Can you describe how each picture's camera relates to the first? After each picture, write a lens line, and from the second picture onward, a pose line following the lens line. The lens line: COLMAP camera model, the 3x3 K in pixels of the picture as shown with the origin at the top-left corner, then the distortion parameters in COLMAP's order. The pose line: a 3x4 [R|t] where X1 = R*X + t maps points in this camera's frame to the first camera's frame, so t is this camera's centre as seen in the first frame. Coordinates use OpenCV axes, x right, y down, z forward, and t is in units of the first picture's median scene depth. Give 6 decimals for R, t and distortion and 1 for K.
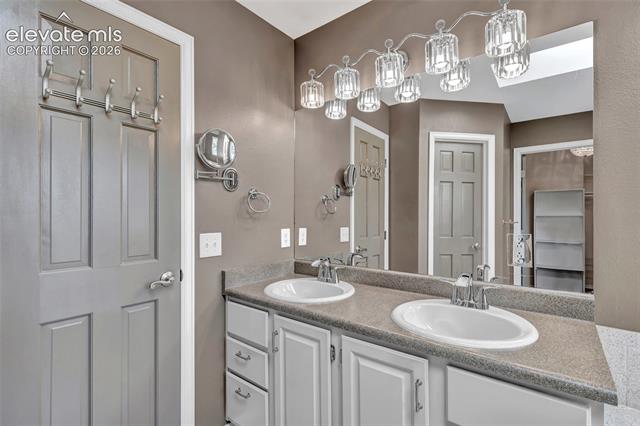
lens RADIAL K [[292.4, 0, 326.7], [0, 292.4, 215.5], [0, 0, 1]] dist [0.009986, -0.004344]
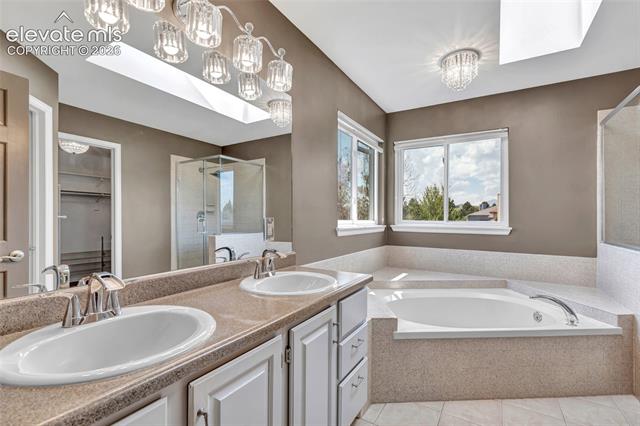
lens RADIAL K [[292.4, 0, 321.5], [0, 292.4, 216.6], [0, 0, 1]] dist [0.009986, -0.004344]
pose [[-0.122898, 0.005877, 0.992402, -0.429853], [-0.003360, 0.999974, -0.006338, 0.035123], [-0.992414, -0.004114, -0.122875, 0.517592]]
